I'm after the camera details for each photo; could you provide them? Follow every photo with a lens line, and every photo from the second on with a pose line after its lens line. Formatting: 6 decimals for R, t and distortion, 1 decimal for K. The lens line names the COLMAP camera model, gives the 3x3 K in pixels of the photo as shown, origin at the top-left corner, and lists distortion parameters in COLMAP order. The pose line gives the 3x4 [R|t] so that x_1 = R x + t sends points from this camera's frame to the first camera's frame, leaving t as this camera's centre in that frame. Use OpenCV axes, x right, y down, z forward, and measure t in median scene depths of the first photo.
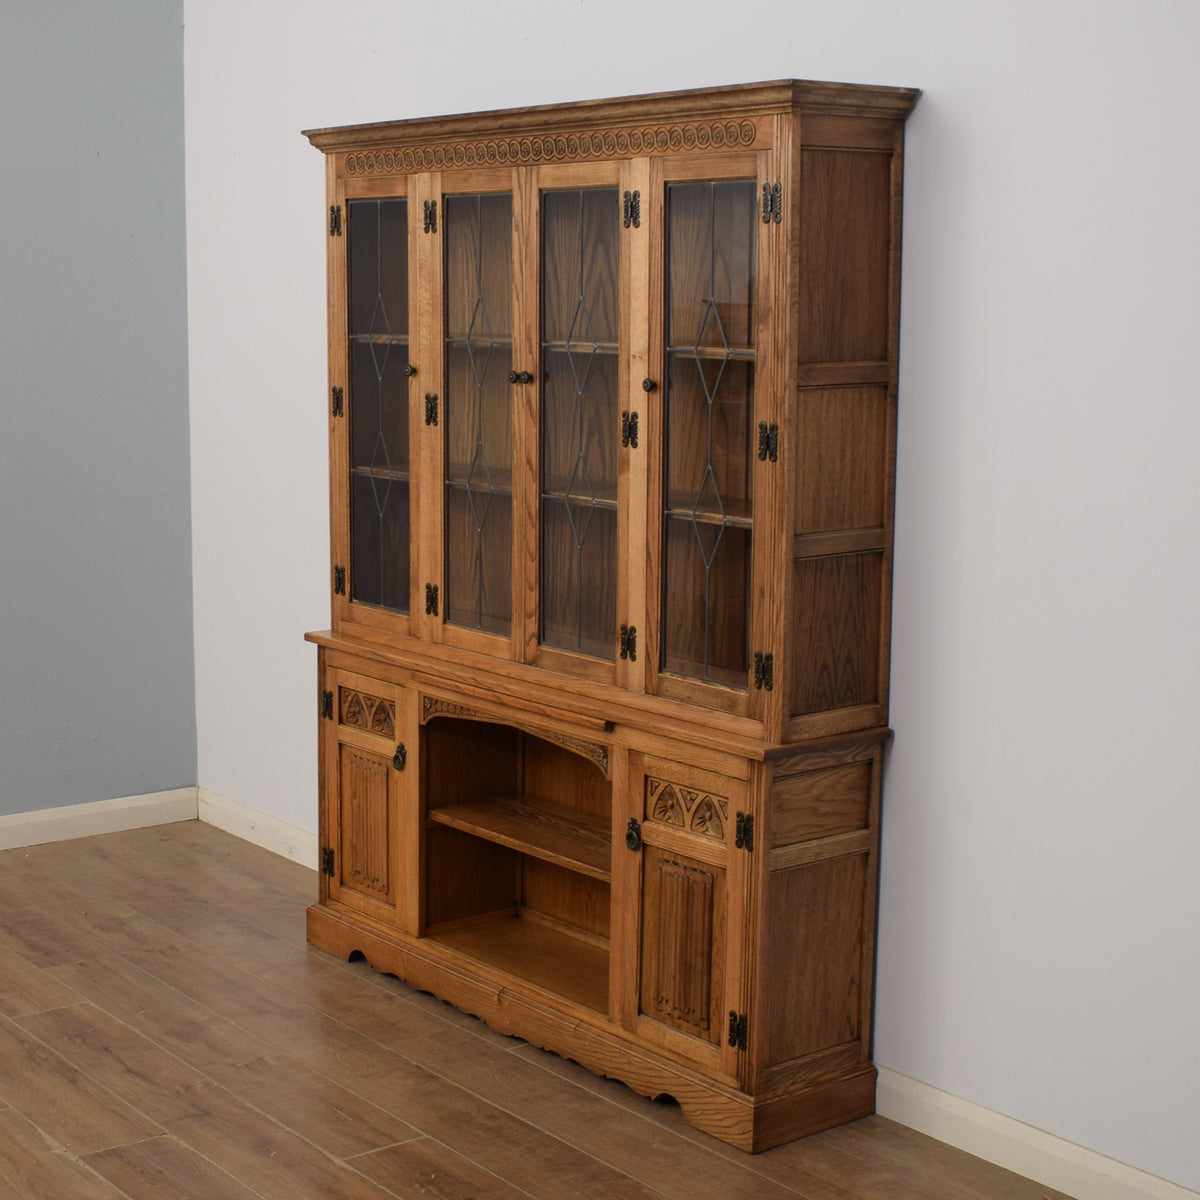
lens RADIAL K [[2041.2, 0, 506.2], [0, 2041.2, 589.7], [0, 0, 1]] dist [-0.097631, 0.000000]
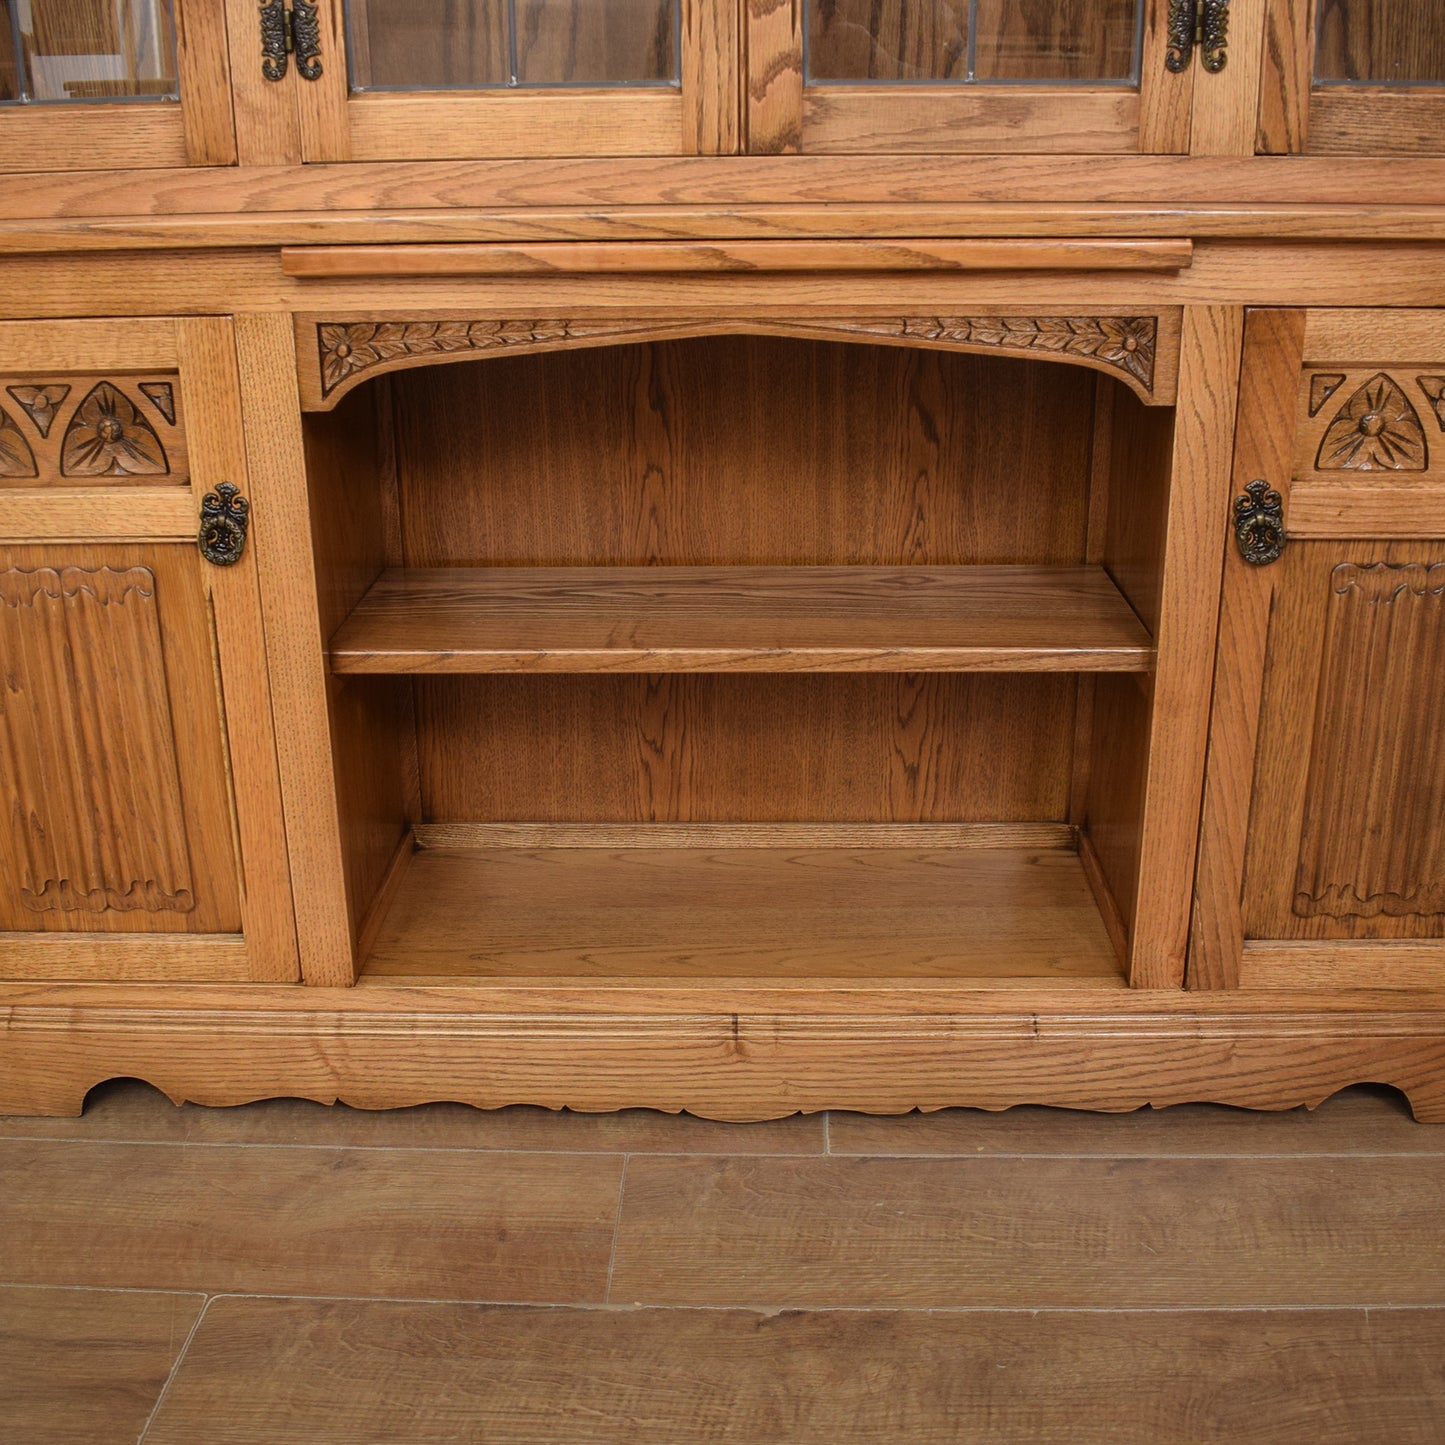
lens RADIAL K [[1720.0, 0, 719.4], [0, 1720.0, 714.0], [0, 0, 1]] dist [-0.094964, 0.000000]
pose [[0.630457, -0.282382, 0.723039, -0.245499], [0.129279, 0.956670, 0.260900, 0.054100], [-0.765383, -0.071012, 0.639645, 0.844877]]
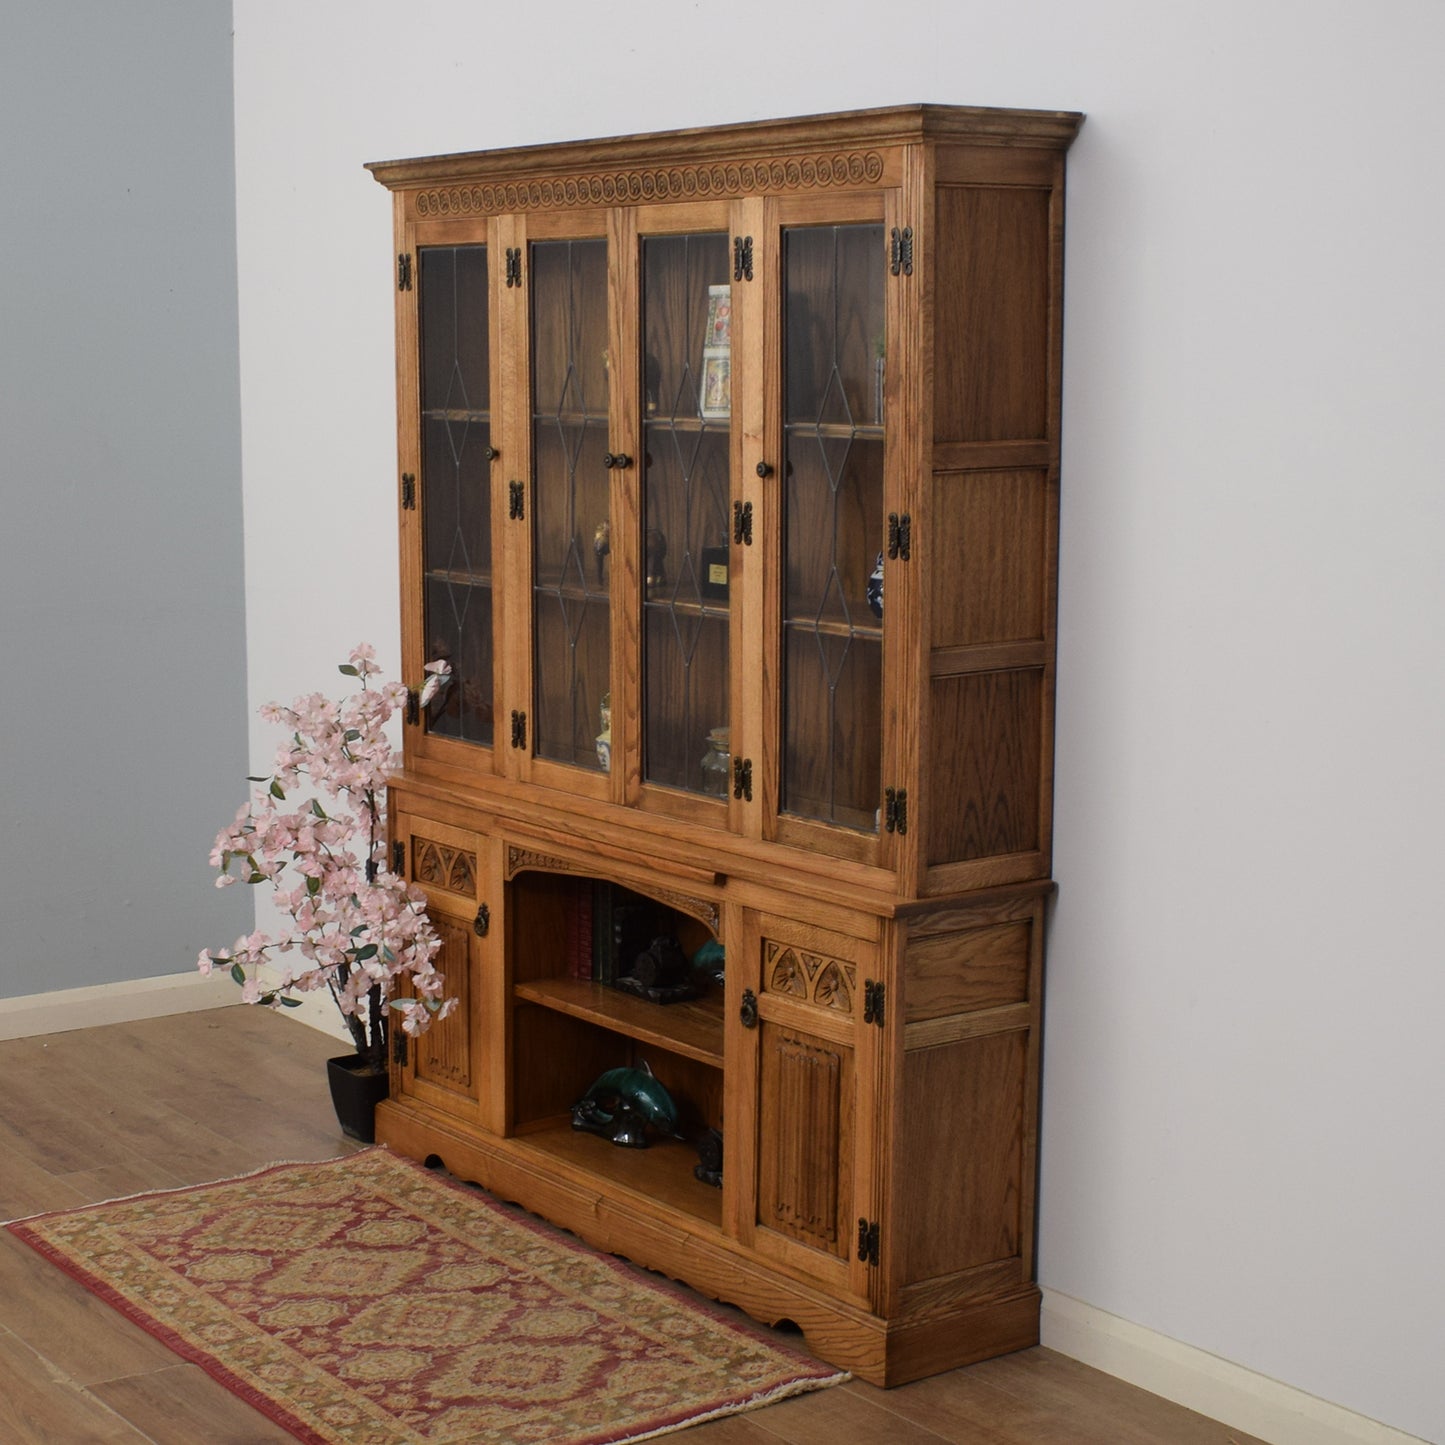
lens RADIAL K [[2625.2, 0, 636.3], [0, 2625.2, 770.4], [0, 0, 1]] dist [-0.100336, 0.000000]
pose [[0.999658, -0.000574, -0.026145, 0.043380], [0.000923, 0.999911, 0.013333, 0.007920], [0.026135, -0.013352, 0.999569, -0.071780]]
